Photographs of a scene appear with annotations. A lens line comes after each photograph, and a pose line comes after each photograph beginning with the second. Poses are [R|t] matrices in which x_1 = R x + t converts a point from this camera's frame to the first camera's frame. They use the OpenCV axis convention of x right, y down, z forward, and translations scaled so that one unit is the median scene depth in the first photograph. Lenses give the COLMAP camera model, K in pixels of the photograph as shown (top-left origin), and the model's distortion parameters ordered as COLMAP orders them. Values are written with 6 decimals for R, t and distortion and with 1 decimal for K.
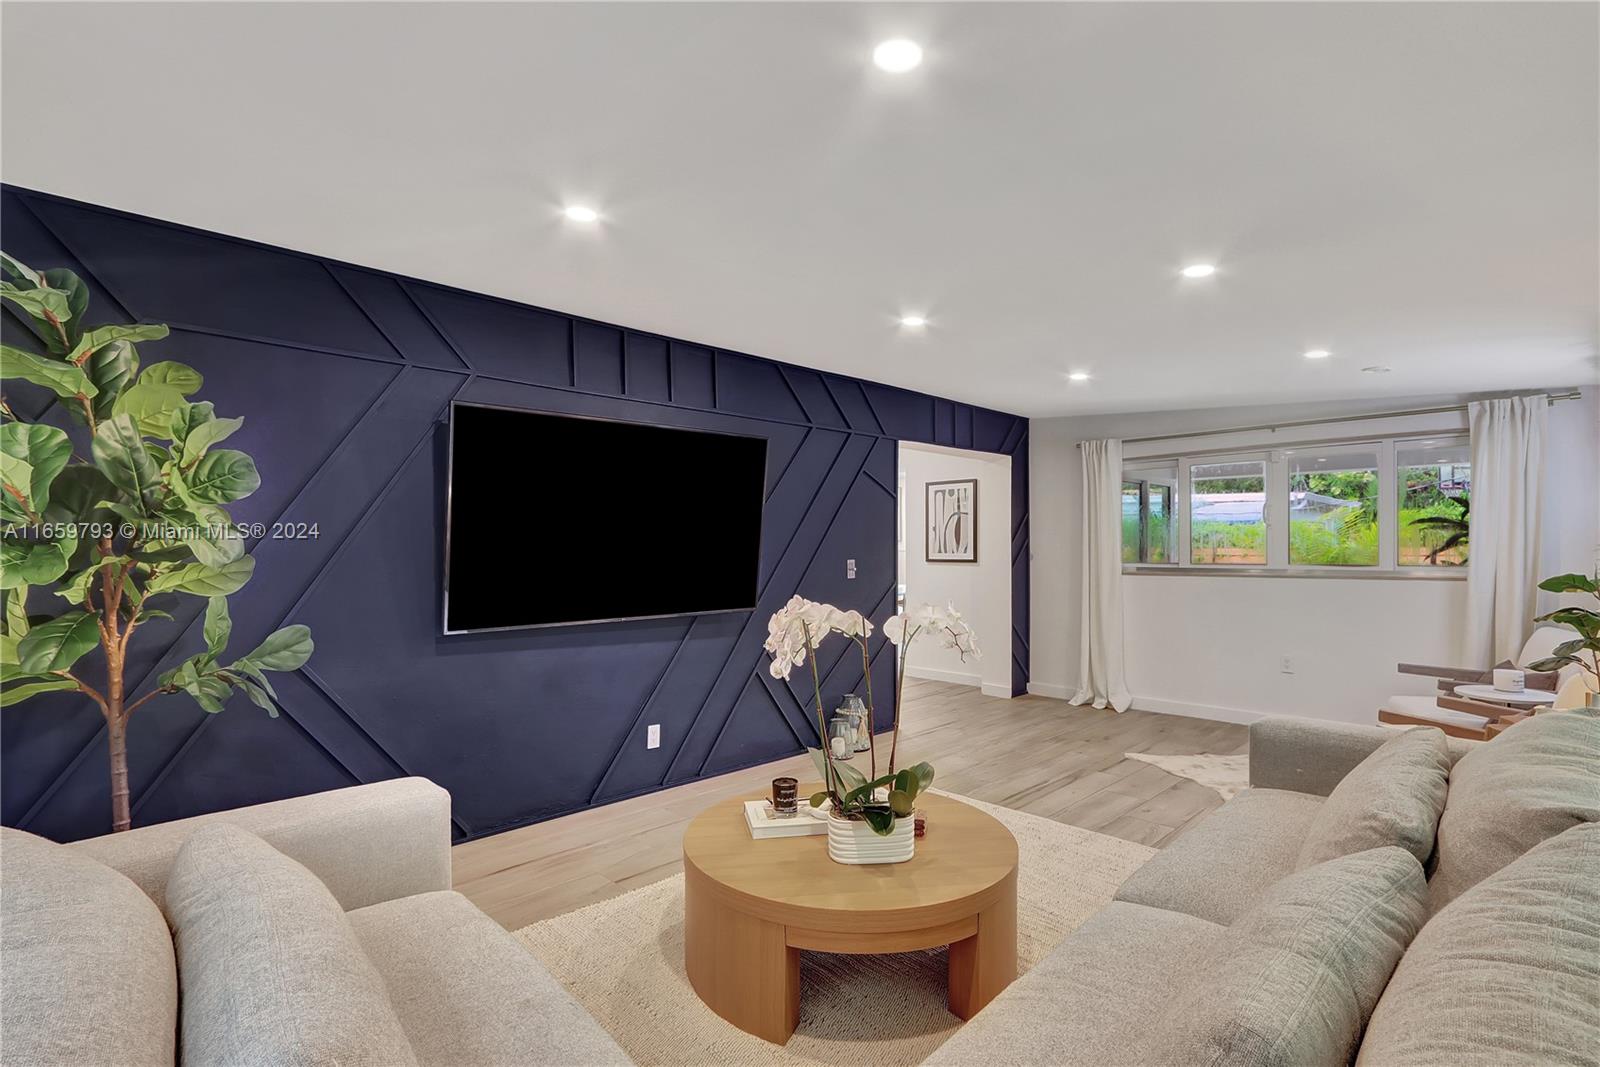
lens RADIAL K [[739.1, 0, 776.3], [0, 739.1, 535.7], [0, 0, 1]] dist [-0.002800, -0.000170]
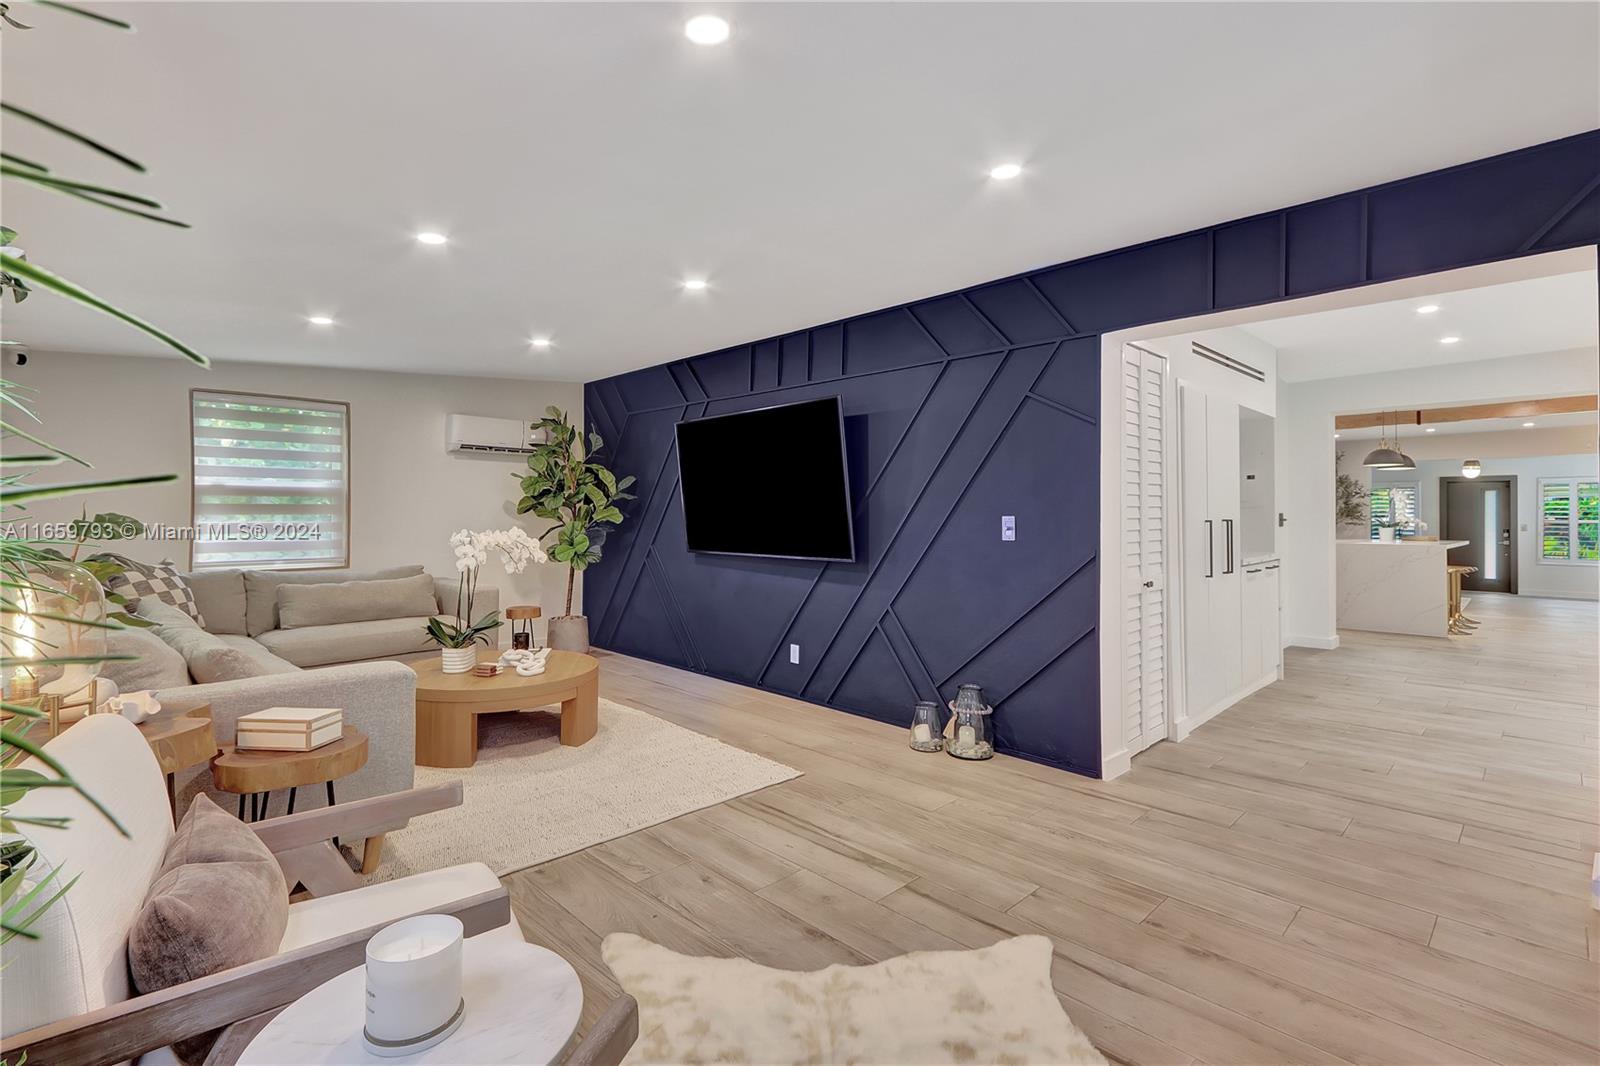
lens RADIAL K [[731.1, 0, 809.1], [0, 731.1, 493.2], [0, 0, 1]] dist [-0.004242, -0.000499]
pose [[0.040117, -0.031865, -0.998687, 1.014819], [0.008665, 0.999465, -0.031542, 0.037728], [0.999157, -0.007388, 0.040372, 0.921136]]
